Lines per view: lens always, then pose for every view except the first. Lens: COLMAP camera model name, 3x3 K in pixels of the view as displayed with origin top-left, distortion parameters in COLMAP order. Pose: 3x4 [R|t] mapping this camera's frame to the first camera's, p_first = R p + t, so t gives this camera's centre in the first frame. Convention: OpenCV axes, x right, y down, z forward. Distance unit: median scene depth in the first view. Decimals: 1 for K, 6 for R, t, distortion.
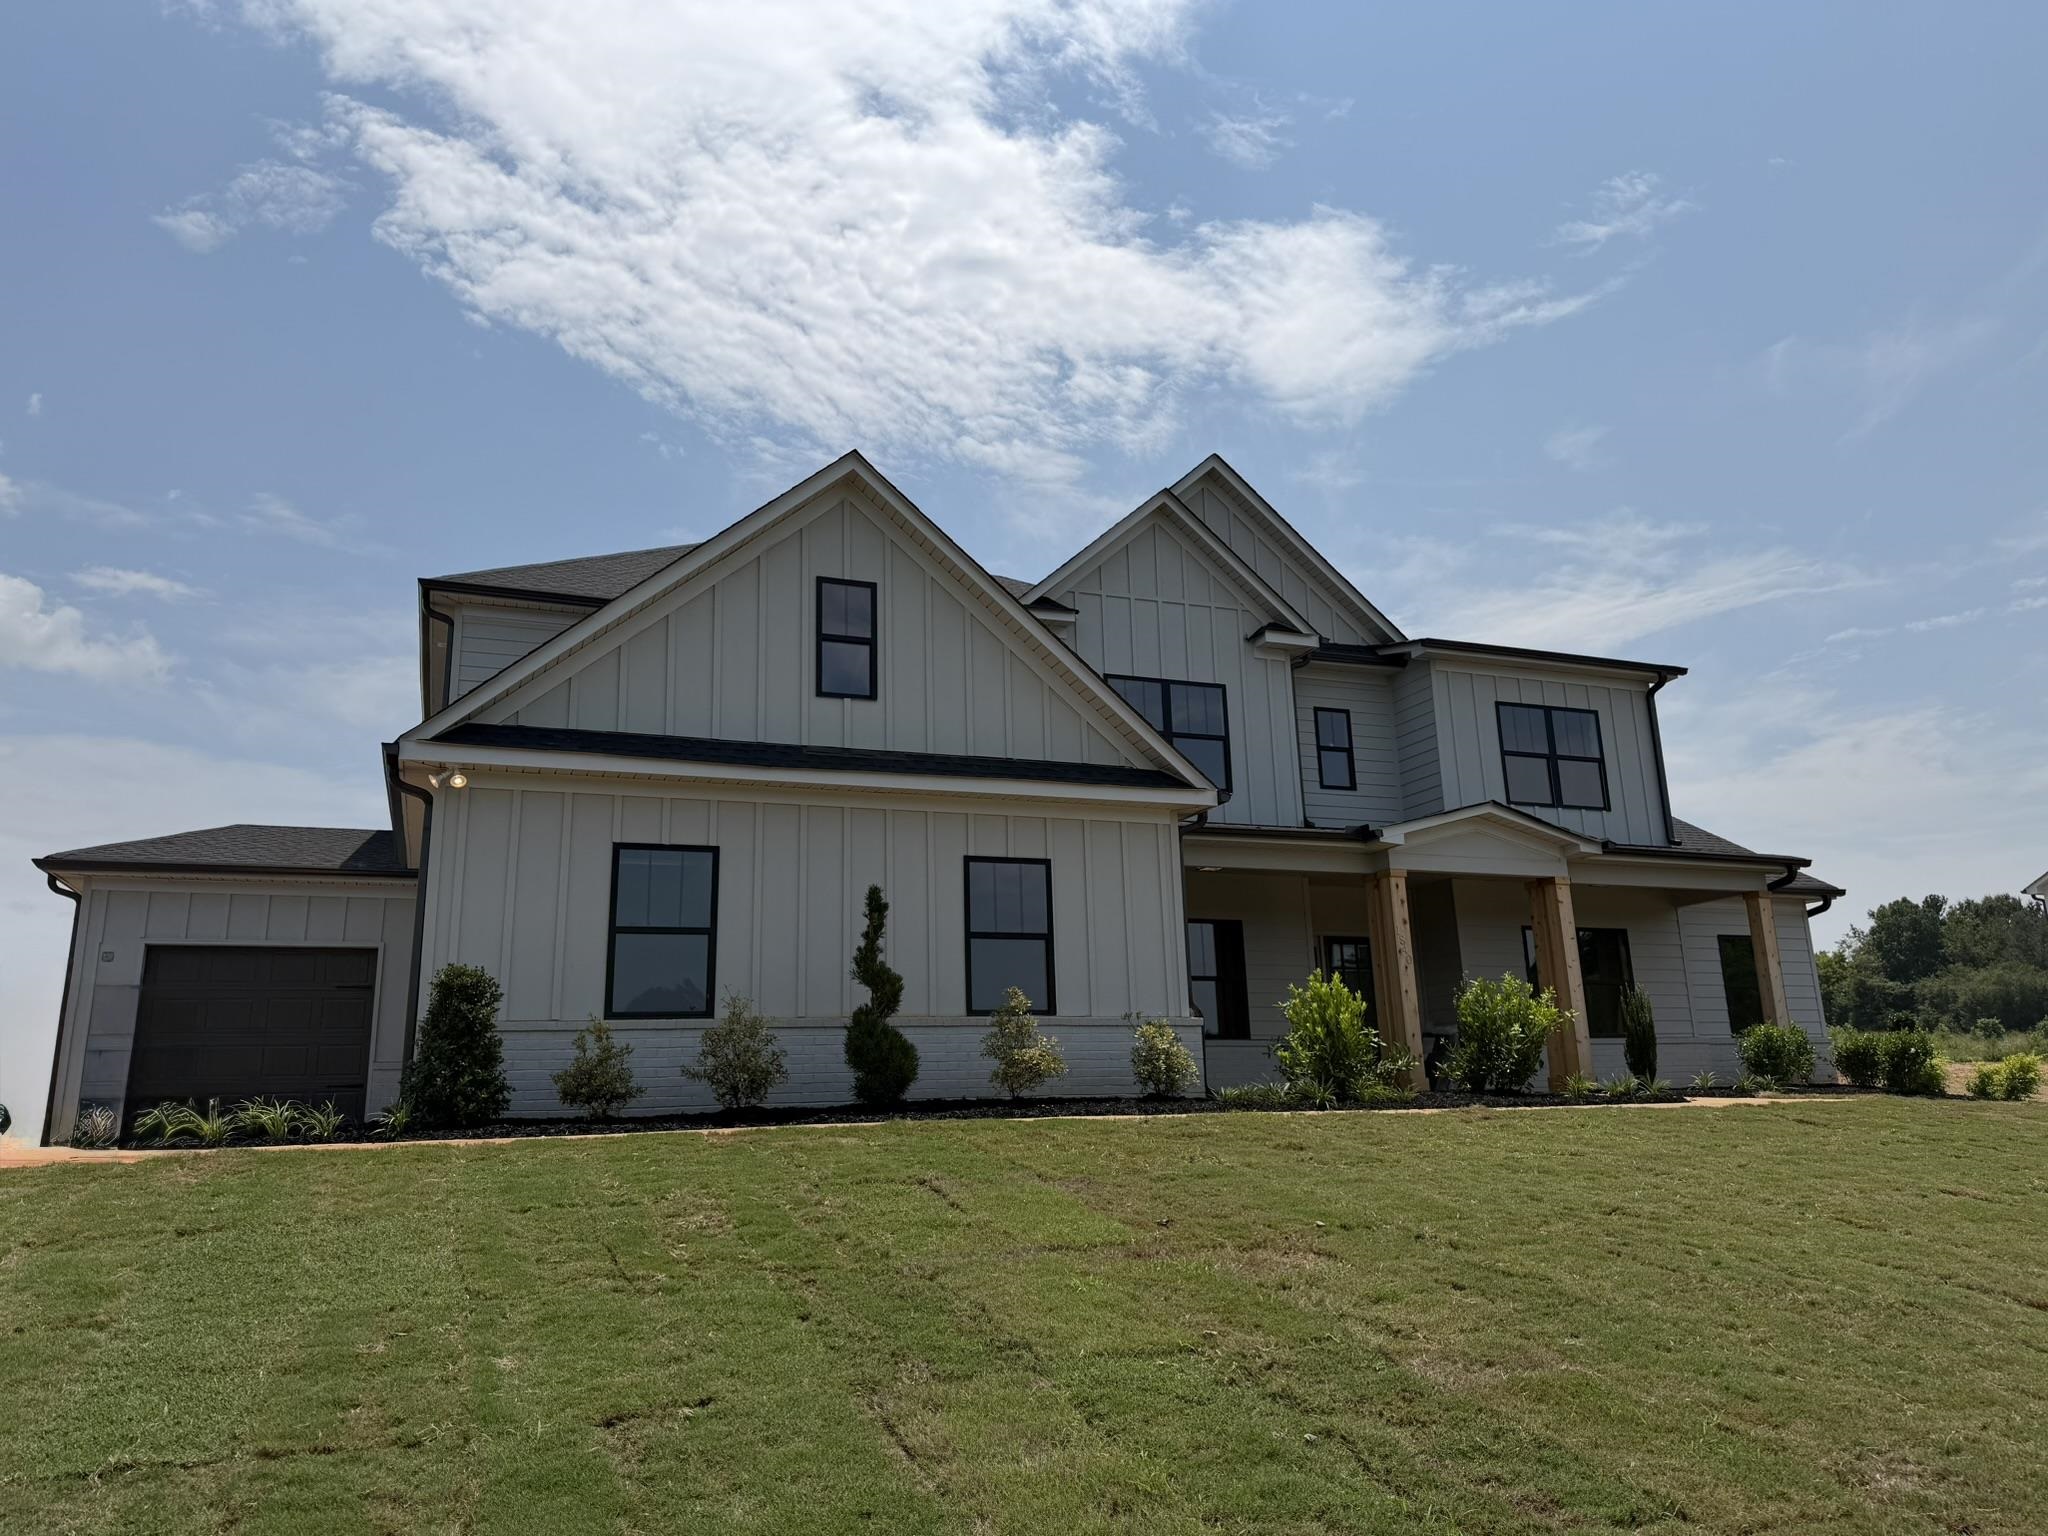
lens RADIAL K [[1418.6, 0, 1024.0], [0, 1418.6, 768.0], [0, 0, 1]] dist [0.074509, -0.263462]
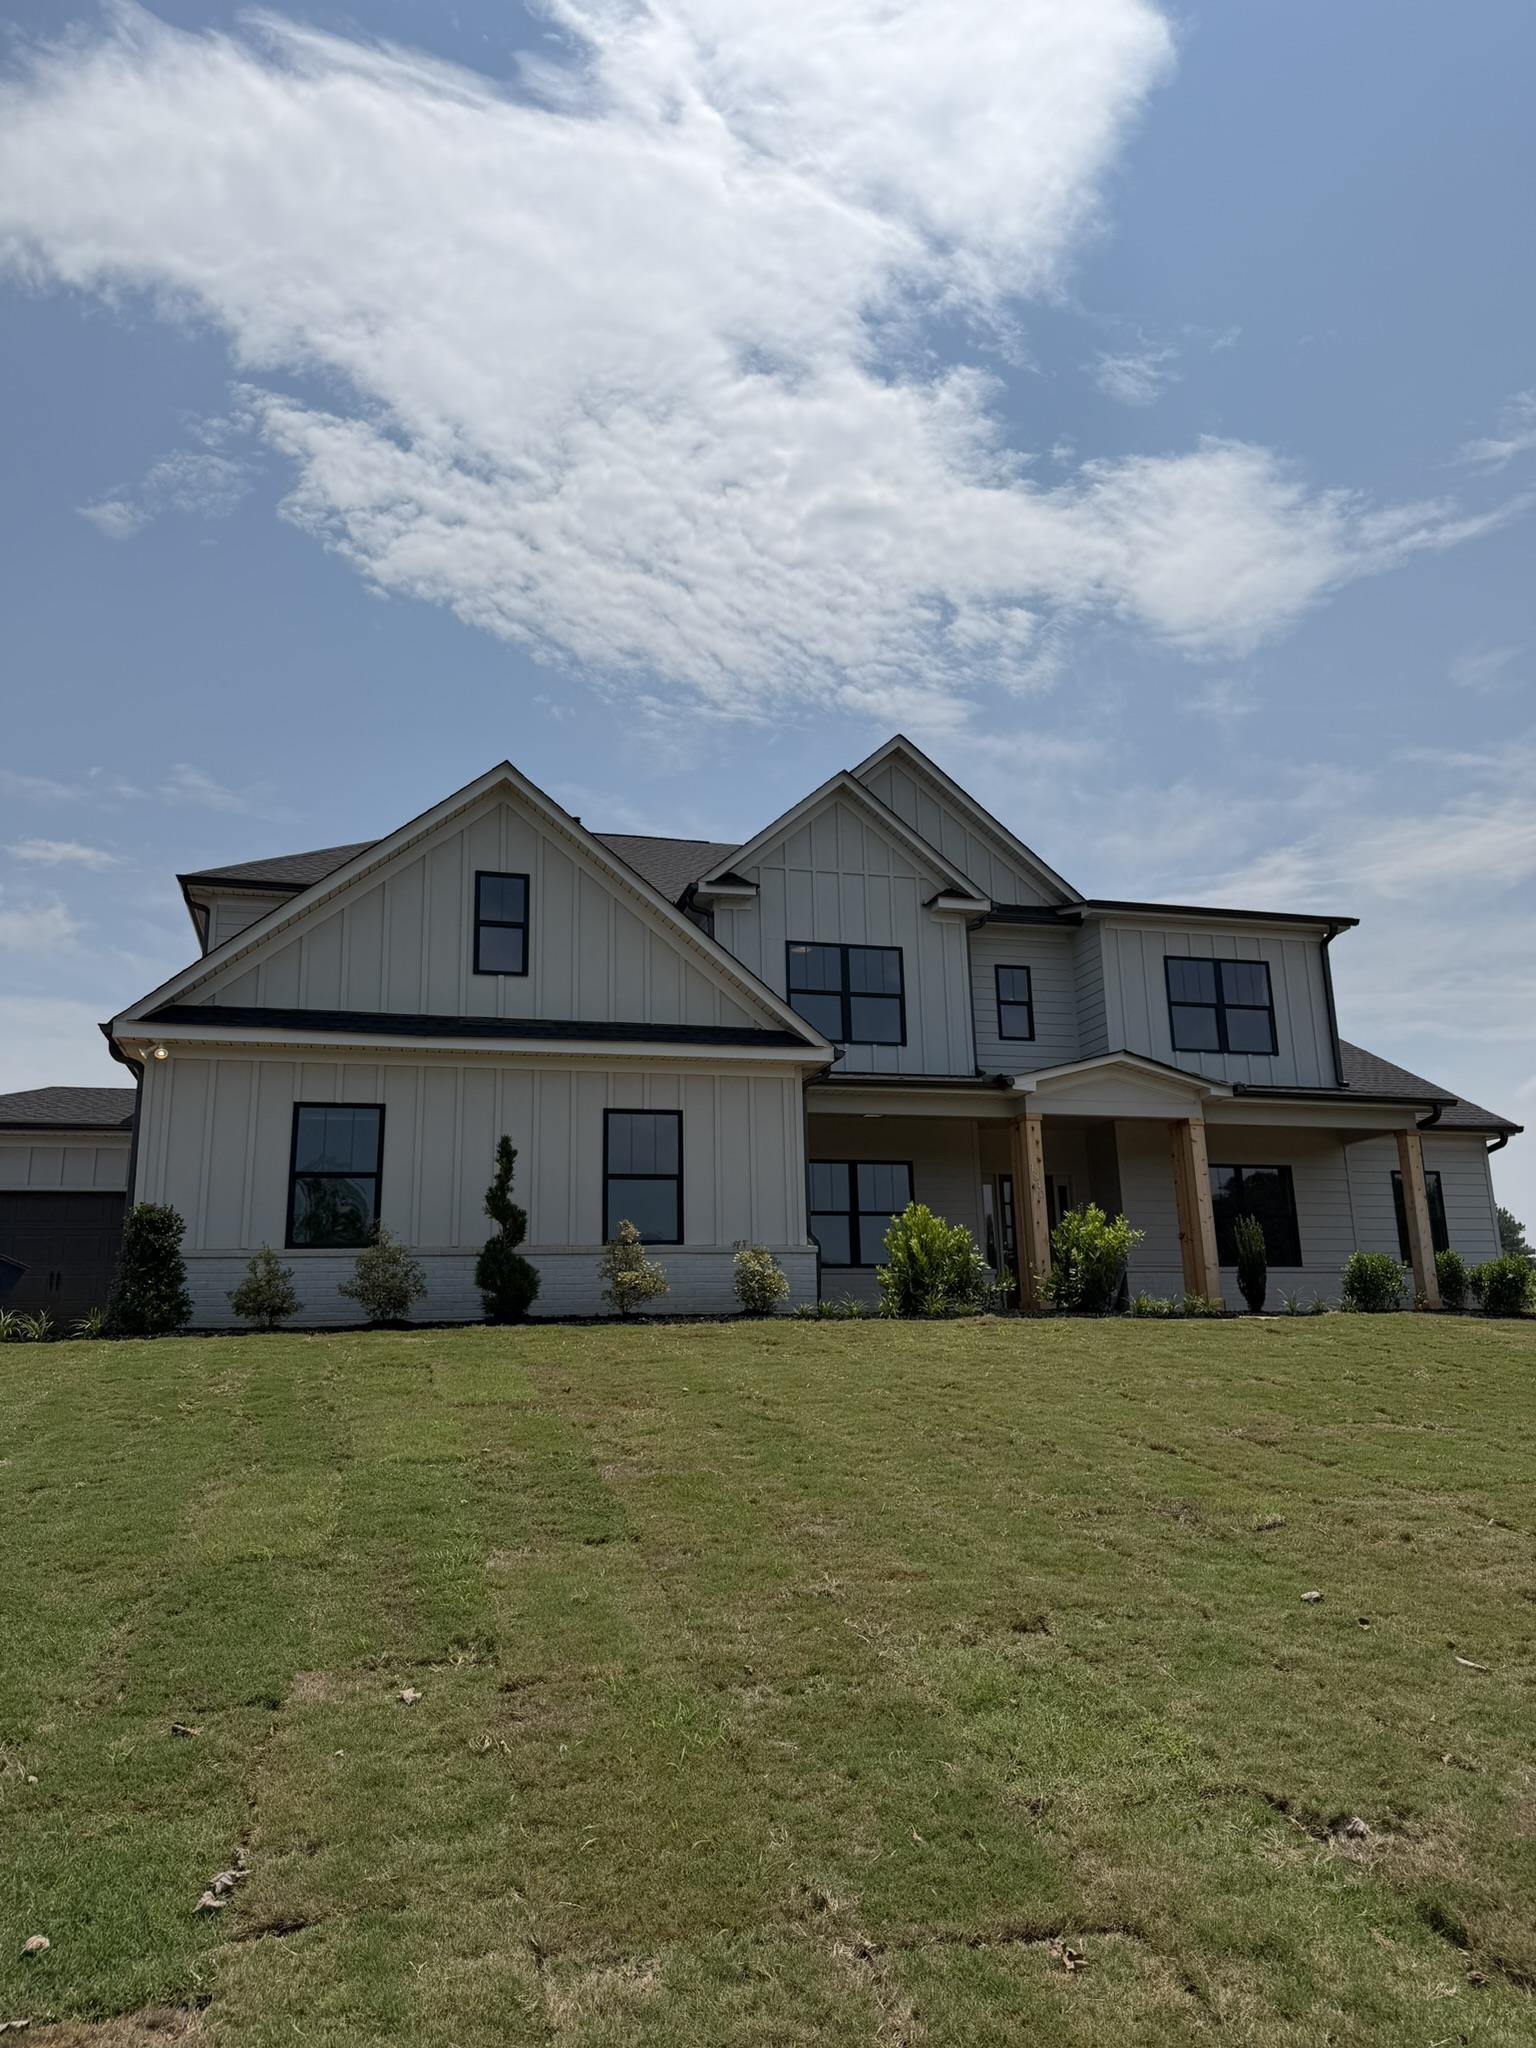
lens RADIAL K [[1418.6, 0, 823.4], [0, 1418.6, 1044.2], [0, 0, 1]] dist [0.074509, -0.263462]
pose [[0.996031, -0.016329, -0.087496, 0.210927], [0.018531, 0.999530, 0.024418, -0.013858], [0.087056, -0.025943, 0.995866, -0.125151]]
